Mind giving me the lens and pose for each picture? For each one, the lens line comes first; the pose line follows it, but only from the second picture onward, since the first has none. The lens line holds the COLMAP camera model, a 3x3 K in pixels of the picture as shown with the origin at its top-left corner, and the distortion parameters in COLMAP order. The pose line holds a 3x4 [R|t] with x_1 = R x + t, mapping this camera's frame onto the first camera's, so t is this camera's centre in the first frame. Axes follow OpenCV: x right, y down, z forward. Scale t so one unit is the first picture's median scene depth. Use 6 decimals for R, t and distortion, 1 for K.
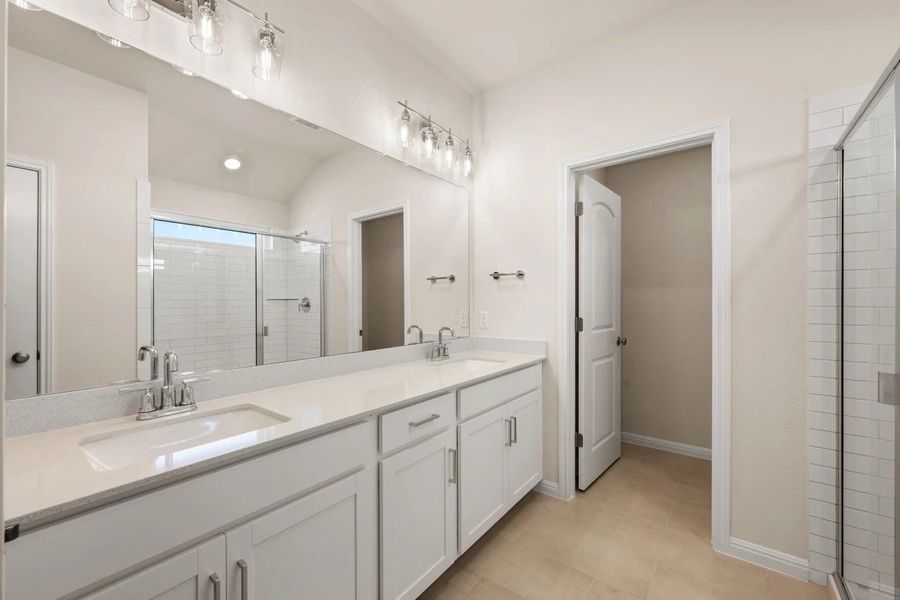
lens RADIAL K [[353.6, 0, 447.8], [0, 353.6, 303.8], [0, 0, 1]] dist [0.001897, 0.000283]
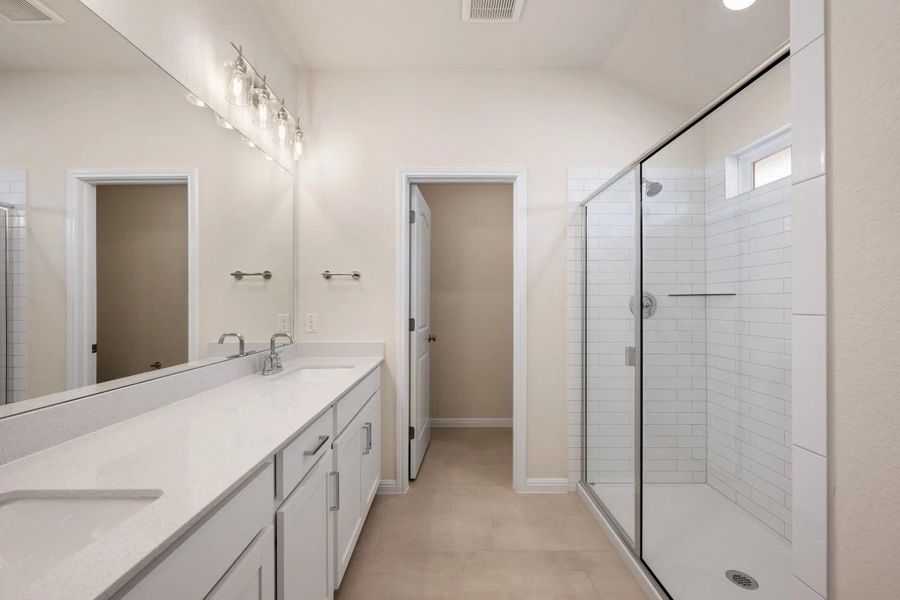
lens RADIAL K [[353.6, 0, 447.8], [0, 353.6, 303.8], [0, 0, 1]] dist [0.001897, 0.000283]
pose [[0.794849, 0.002193, 0.606803, -0.197801], [-0.000490, 0.999995, -0.002972, -0.001957], [-0.606807, 0.002065, 0.794847, 0.086321]]
